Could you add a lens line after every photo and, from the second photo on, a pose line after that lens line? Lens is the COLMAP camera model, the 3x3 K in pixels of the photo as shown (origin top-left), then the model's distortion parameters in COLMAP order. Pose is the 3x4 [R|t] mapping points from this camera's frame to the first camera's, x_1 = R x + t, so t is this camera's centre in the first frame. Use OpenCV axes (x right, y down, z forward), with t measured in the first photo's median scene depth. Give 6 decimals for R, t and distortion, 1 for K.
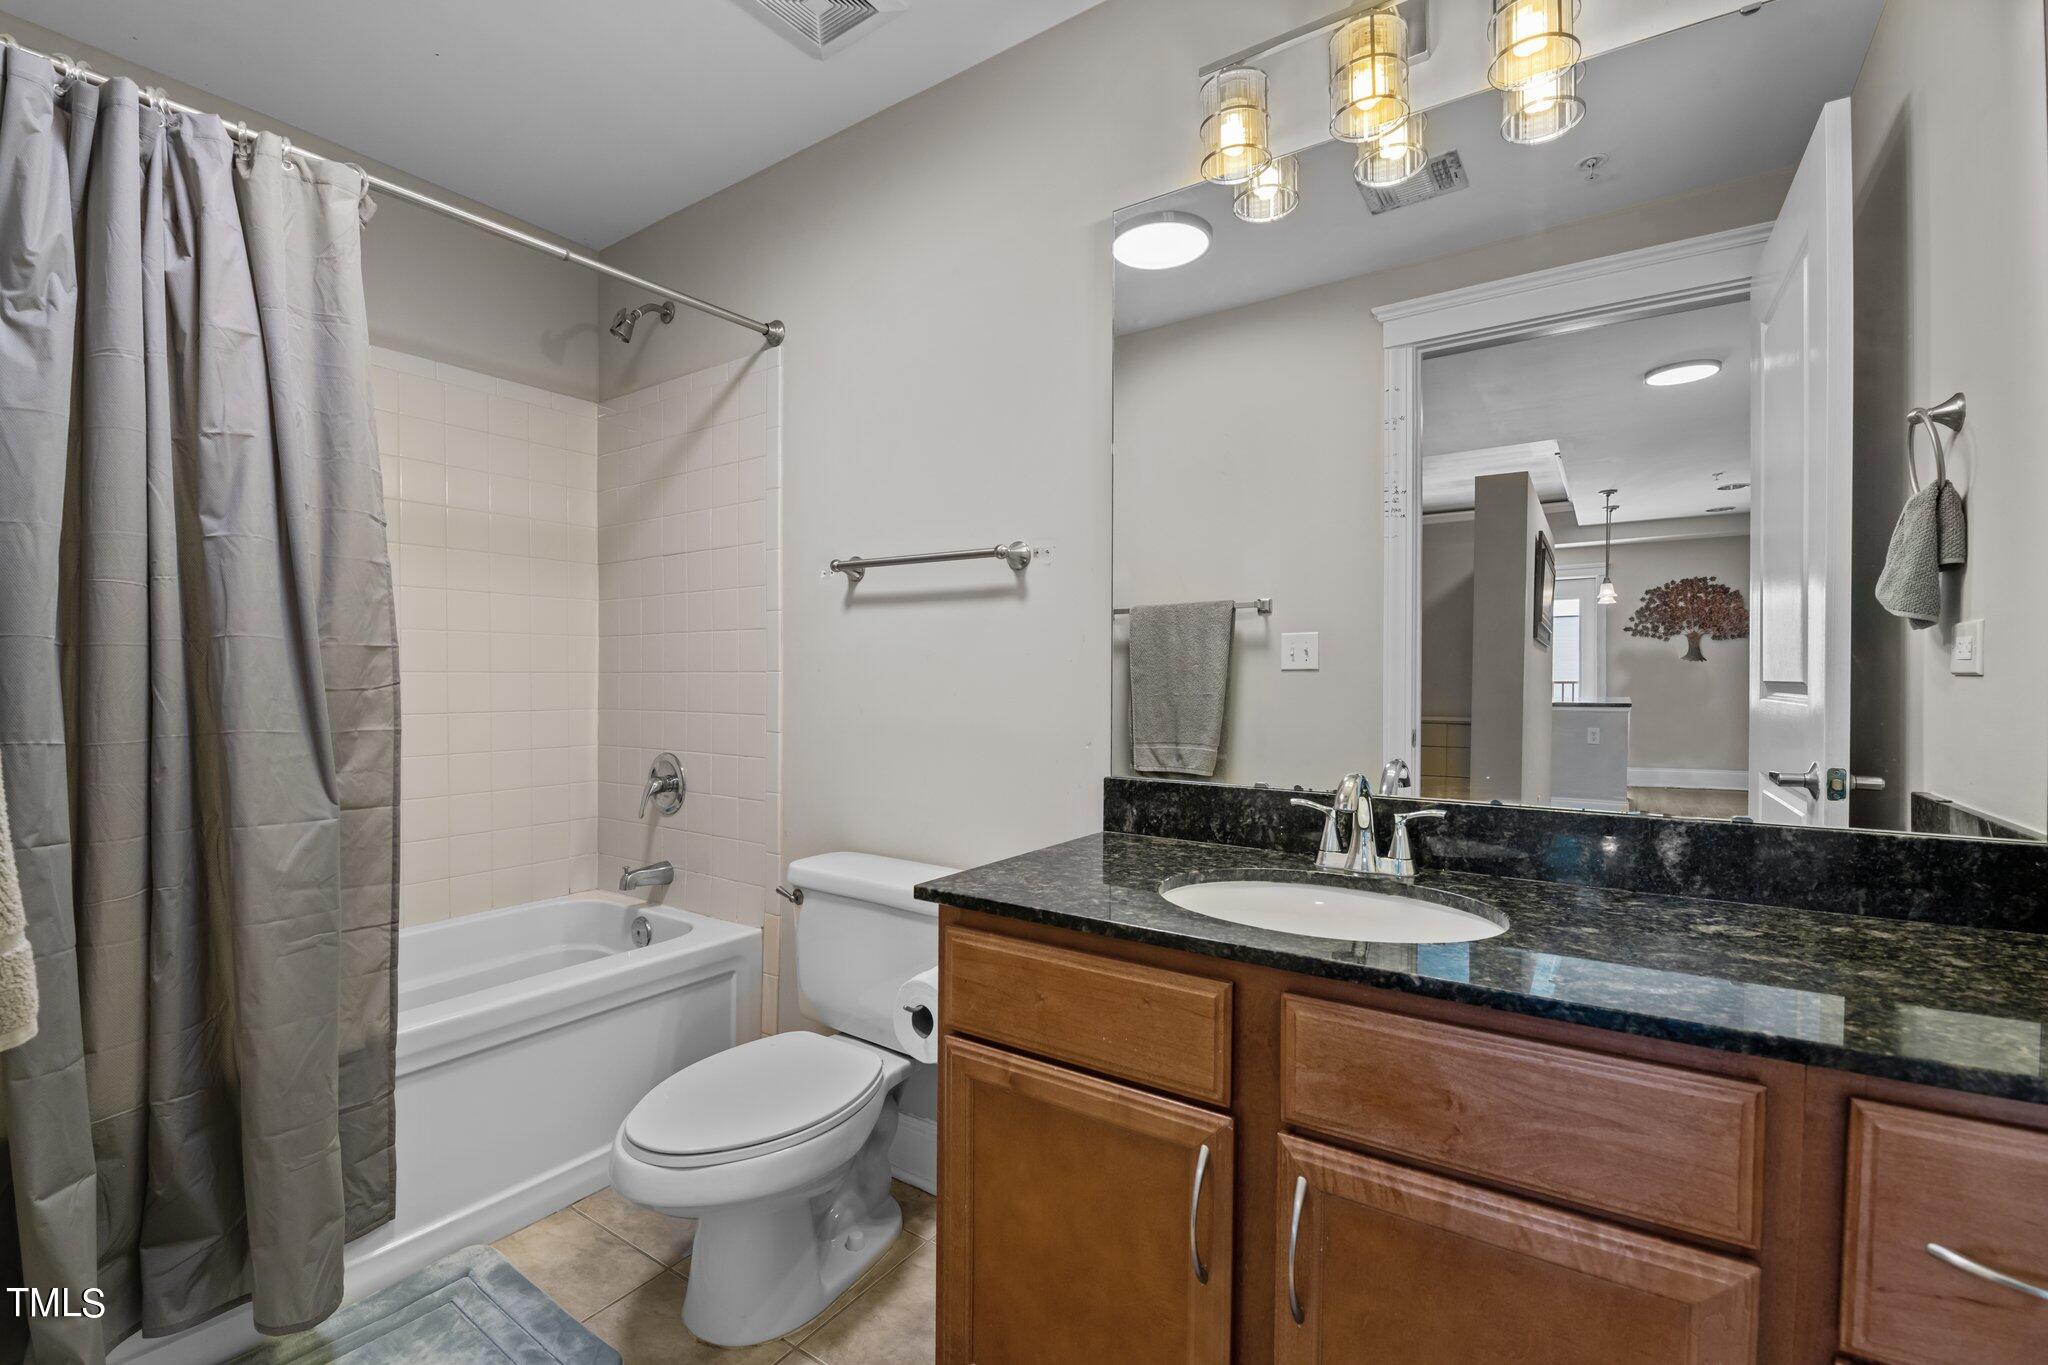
lens RADIAL K [[891.5, 0, 1013.7], [0, 891.5, 680.8], [0, 0, 1]] dist [0.017525, -0.015897]
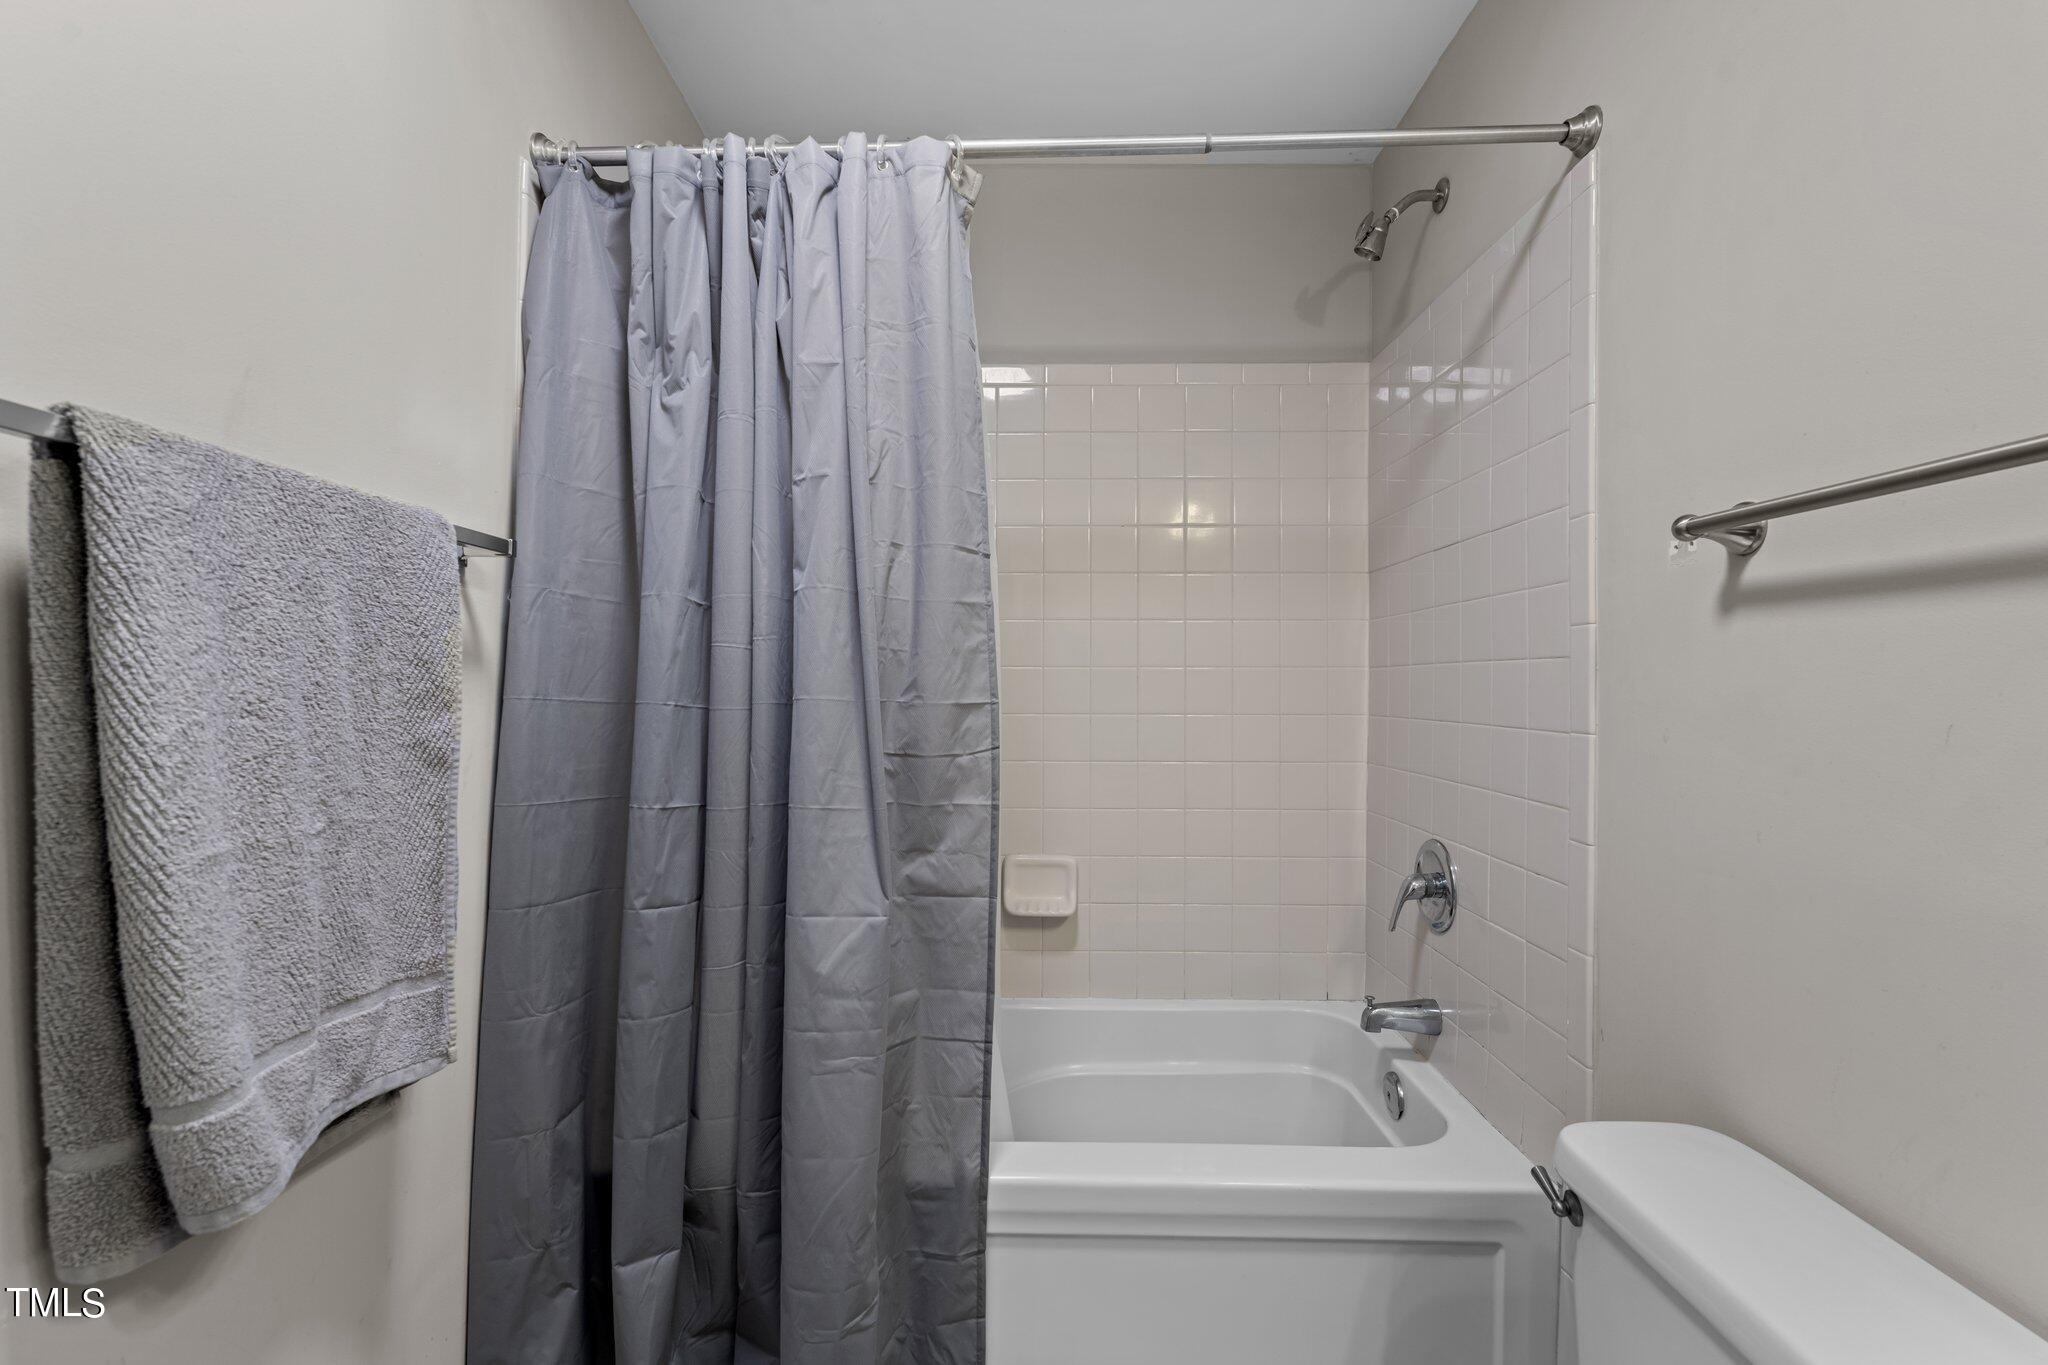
lens RADIAL K [[891.5, 0, 1013.7], [0, 891.5, 680.8], [0, 0, 1]] dist [0.017525, -0.015897]
pose [[0.557438, -0.003074, -0.830213, -0.001991], [-0.007312, 0.999936, -0.008612, -0.051946], [0.830186, 0.010871, 0.557380, 0.562392]]
